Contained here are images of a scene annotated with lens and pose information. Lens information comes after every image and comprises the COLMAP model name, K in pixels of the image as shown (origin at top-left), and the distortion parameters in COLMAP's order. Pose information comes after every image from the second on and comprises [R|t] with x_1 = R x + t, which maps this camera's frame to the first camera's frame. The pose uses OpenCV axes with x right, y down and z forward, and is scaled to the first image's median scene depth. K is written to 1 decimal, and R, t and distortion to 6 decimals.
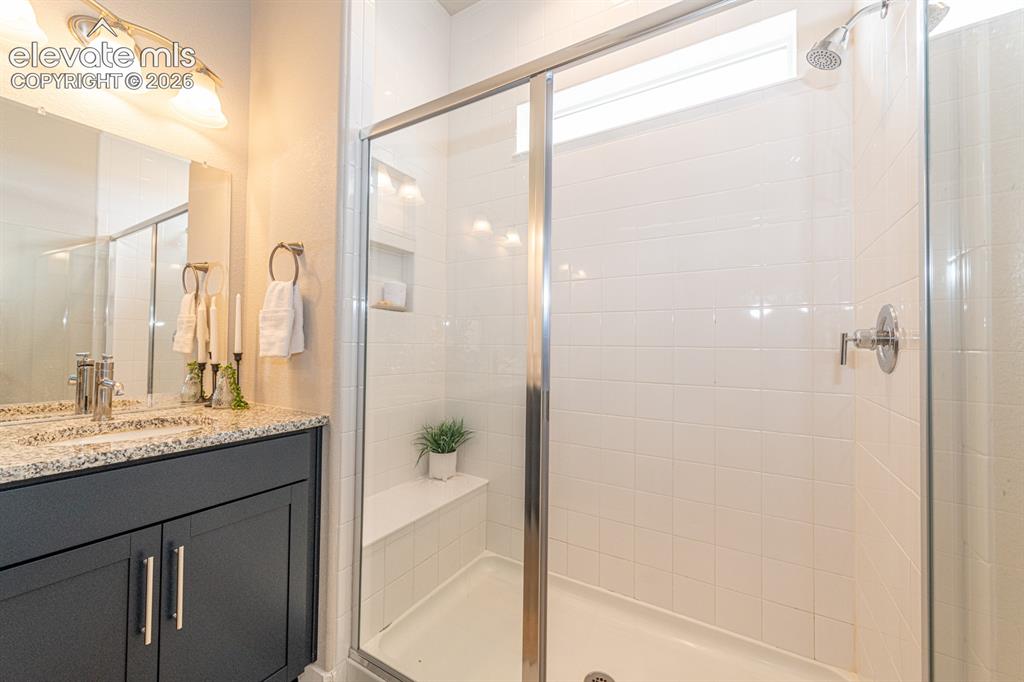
lens RADIAL K [[400.7, 0, 510.6], [0, 400.7, 338.5], [0, 0, 1]] dist [0.007808, -0.001935]
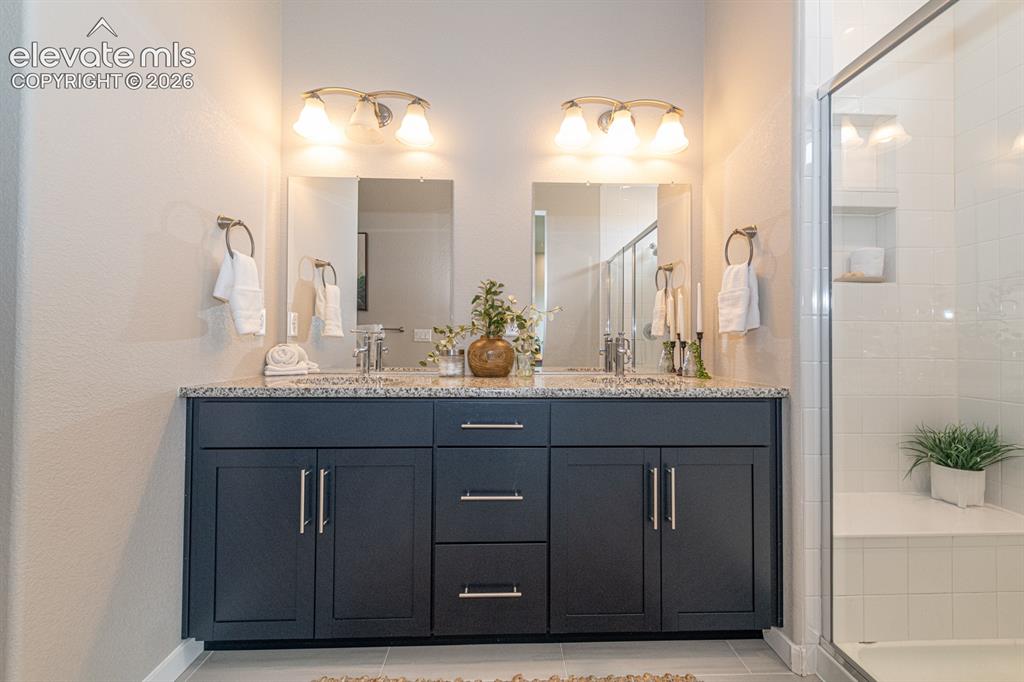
lens RADIAL K [[400.7, 0, 514.4], [0, 400.7, 337.4], [0, 0, 1]] dist [0.007808, -0.001935]
pose [[0.547507, -0.019634, -0.836571, 0.015151], [0.019025, 0.999758, -0.011013, 0.056982], [0.836585, -0.009886, 0.547748, -0.115859]]
